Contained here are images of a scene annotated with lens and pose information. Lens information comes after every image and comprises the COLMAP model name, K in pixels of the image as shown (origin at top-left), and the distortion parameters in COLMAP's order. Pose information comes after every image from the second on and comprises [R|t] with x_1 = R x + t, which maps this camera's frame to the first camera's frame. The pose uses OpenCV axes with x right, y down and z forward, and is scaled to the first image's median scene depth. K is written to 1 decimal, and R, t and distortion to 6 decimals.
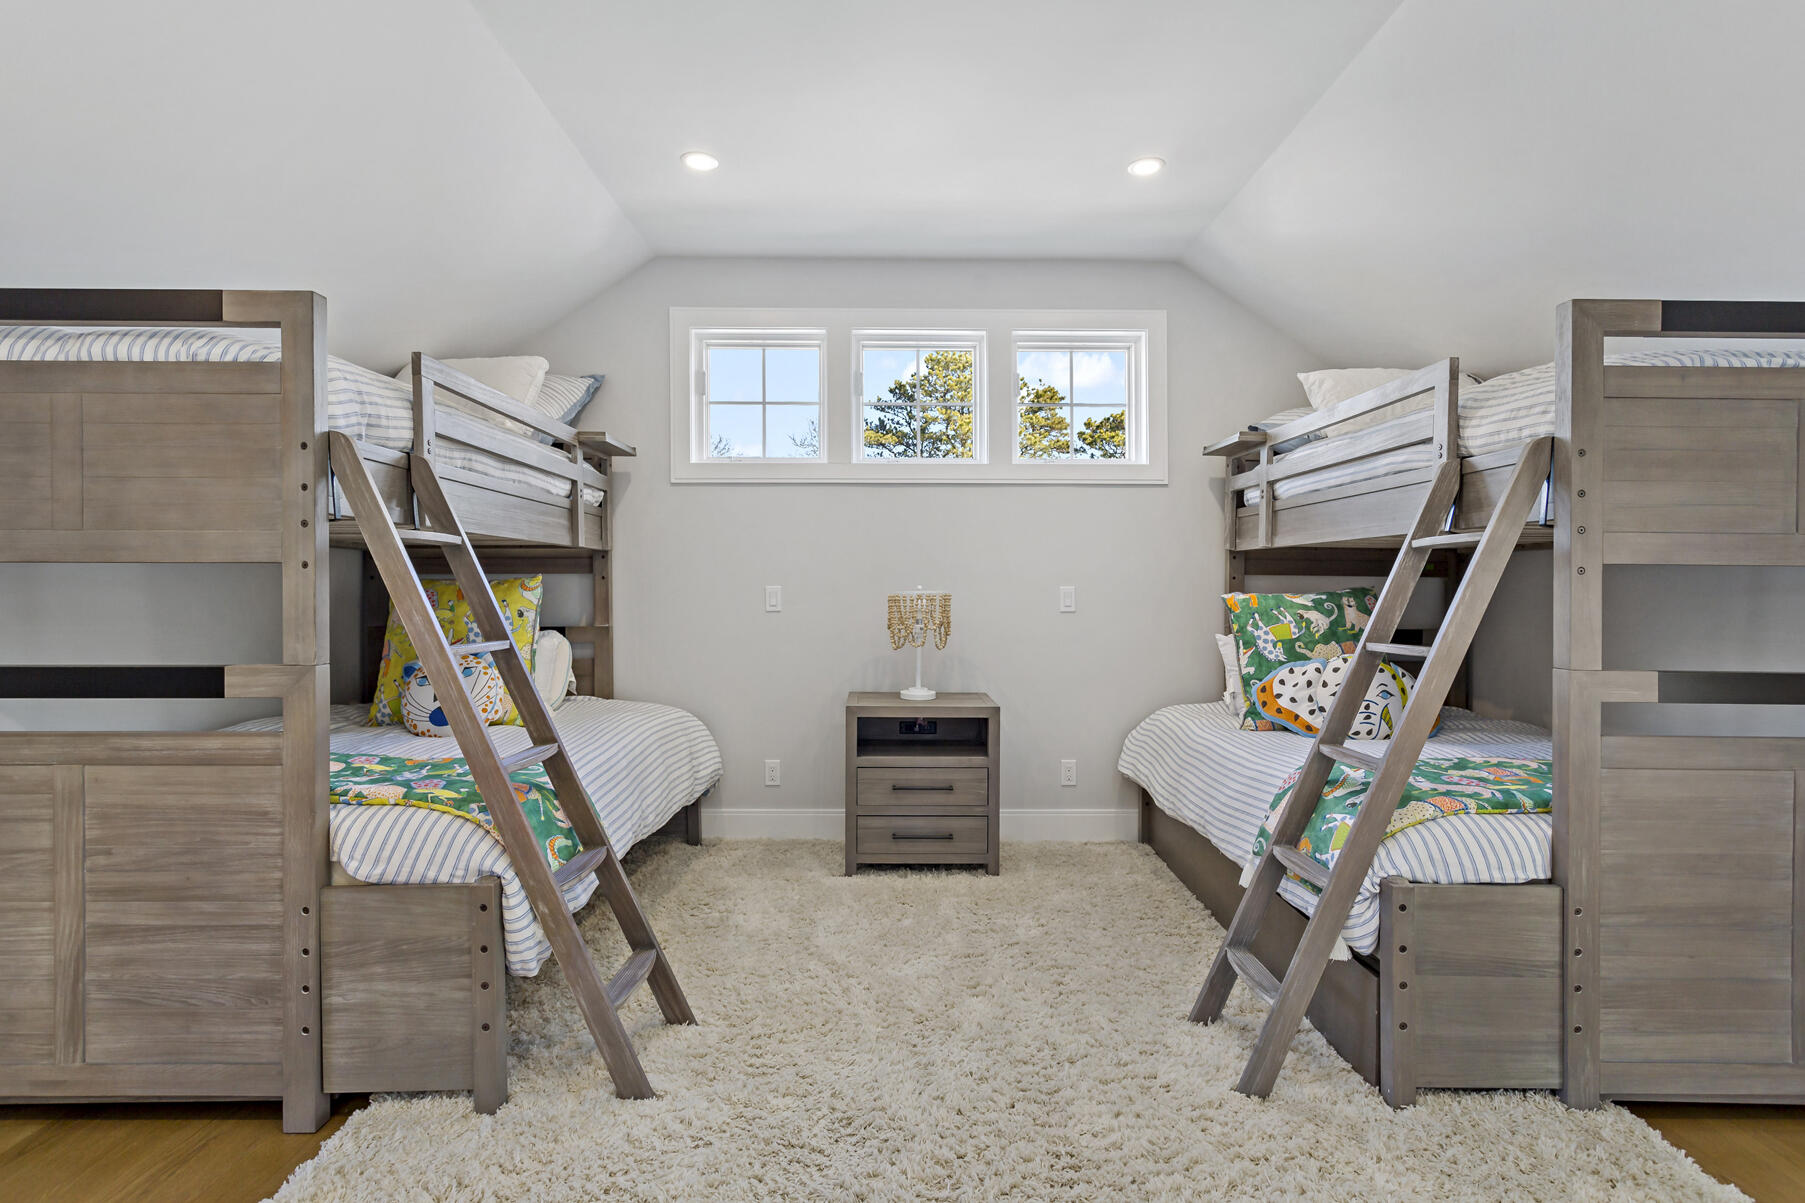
lens RADIAL K [[889.3, 0, 905.7], [0, 889.3, 590.3], [0, 0, 1]] dist [0.000590, 0.002059]
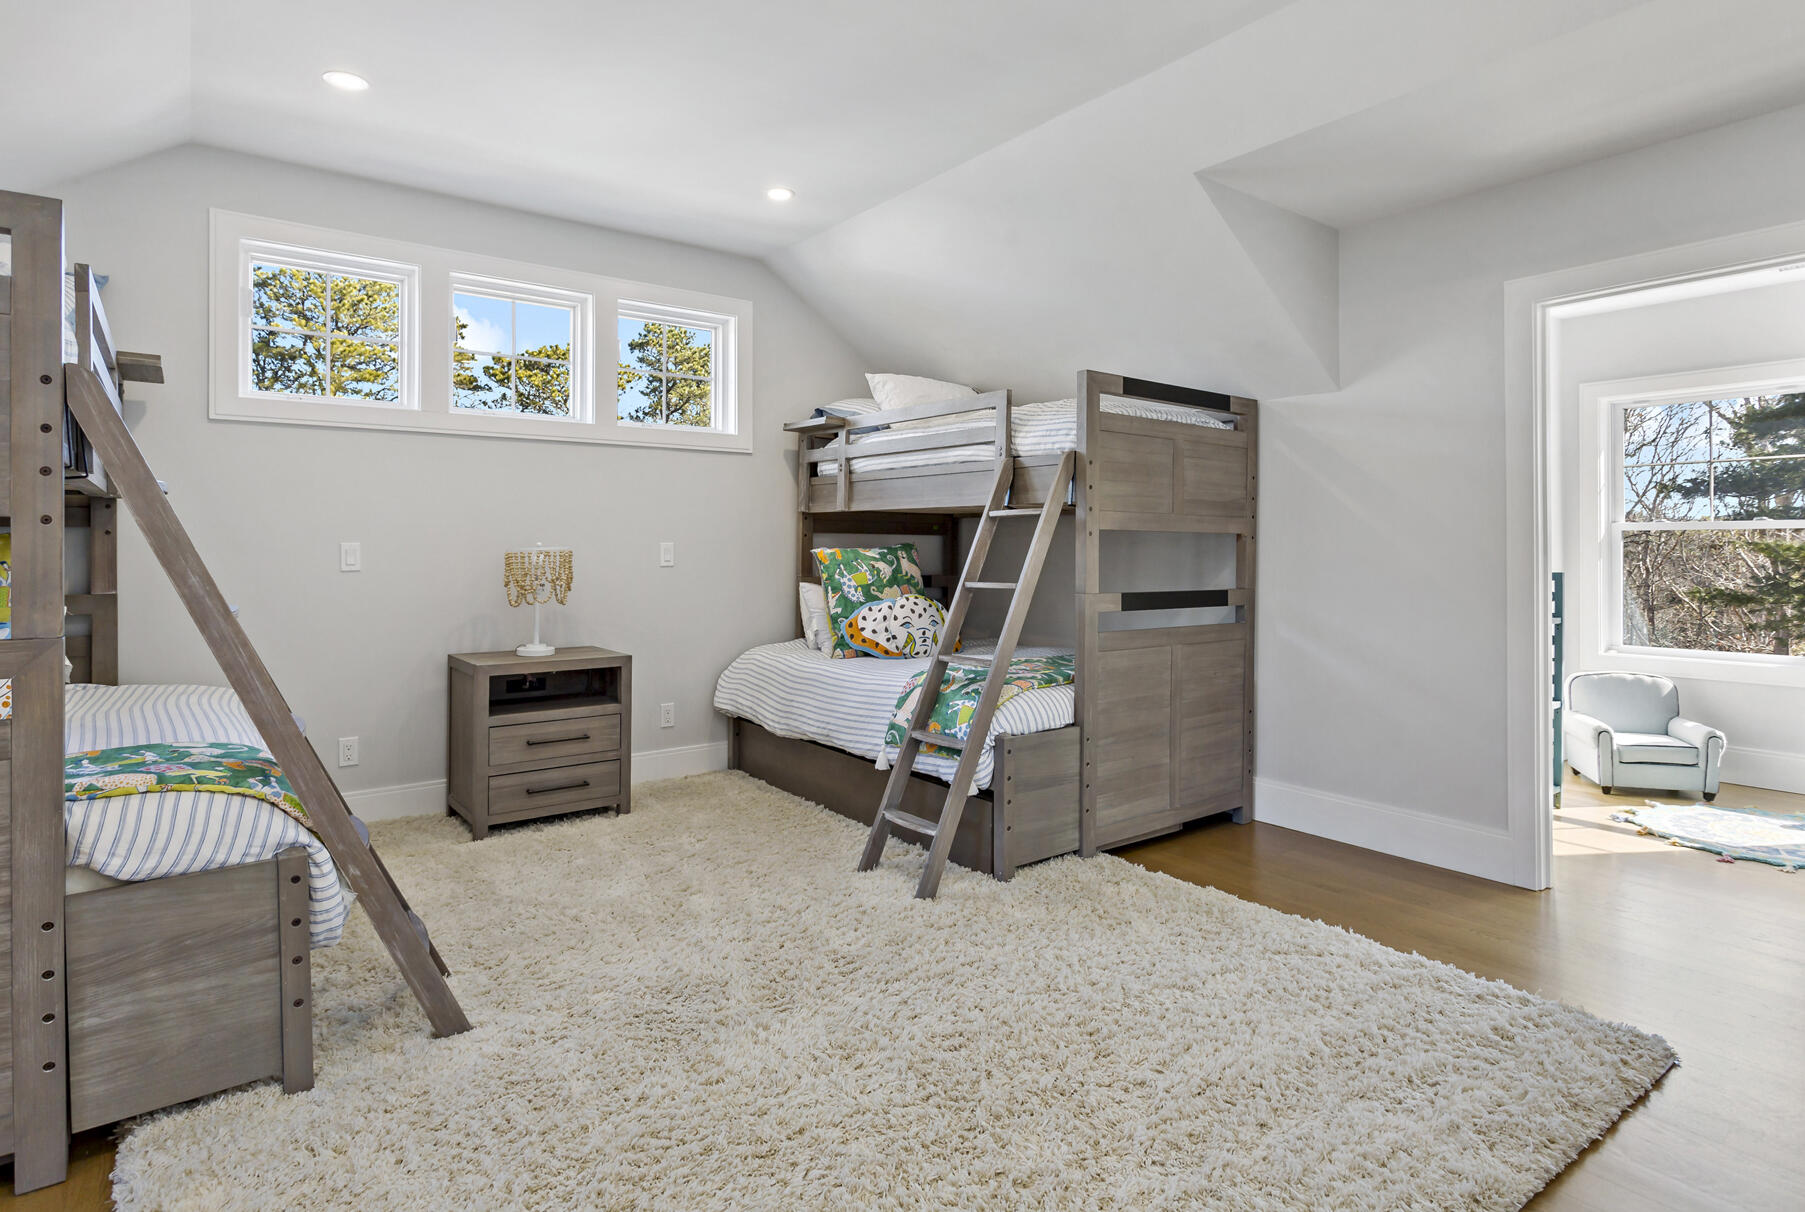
lens RADIAL K [[950.1, 0, 924.5], [0, 950.1, 554.2], [0, 0, 1]] dist [-0.017331, 0.003534]
pose [[0.796566, -0.008364, 0.604494, -0.461778], [0.002984, 0.999947, 0.009903, -0.001809], [-0.604545, -0.006085, 0.796548, -0.183502]]
